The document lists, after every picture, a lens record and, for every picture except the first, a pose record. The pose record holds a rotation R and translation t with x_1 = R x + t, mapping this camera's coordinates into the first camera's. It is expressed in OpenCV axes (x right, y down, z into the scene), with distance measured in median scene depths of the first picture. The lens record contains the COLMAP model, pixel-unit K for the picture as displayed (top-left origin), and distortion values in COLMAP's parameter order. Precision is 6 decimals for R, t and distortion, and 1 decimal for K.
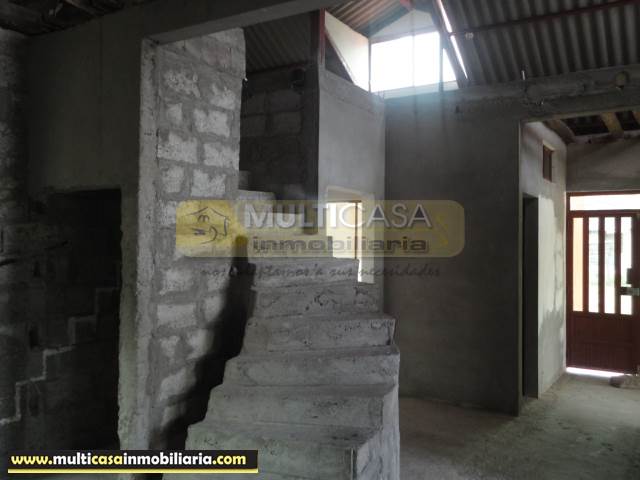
lens RADIAL K [[580.7, 0, 320.6], [0, 580.7, 234.8], [0, 0, 1]] dist [0.015097, 0.000000]
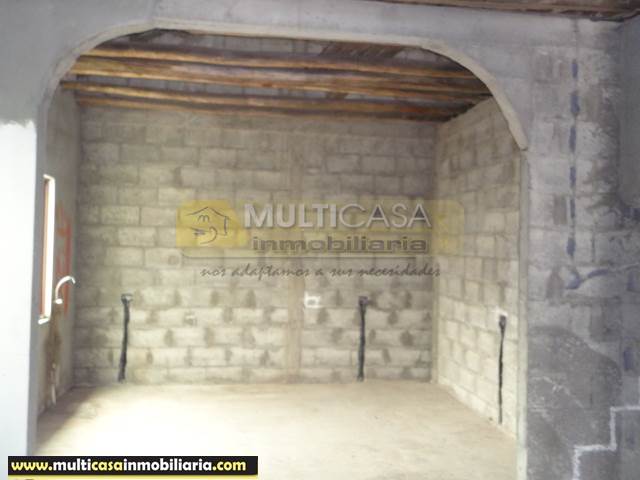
lens RADIAL K [[580.7, 0, 320.0], [0, 580.7, 235.9], [0, 0, 1]] dist [0.015097, 0.000000]
pose [[0.640519, -0.012306, -0.767844, -0.118146], [0.001445, 0.999889, -0.014819, 0.000847], [0.767941, 0.008382, 0.640466, 0.078037]]
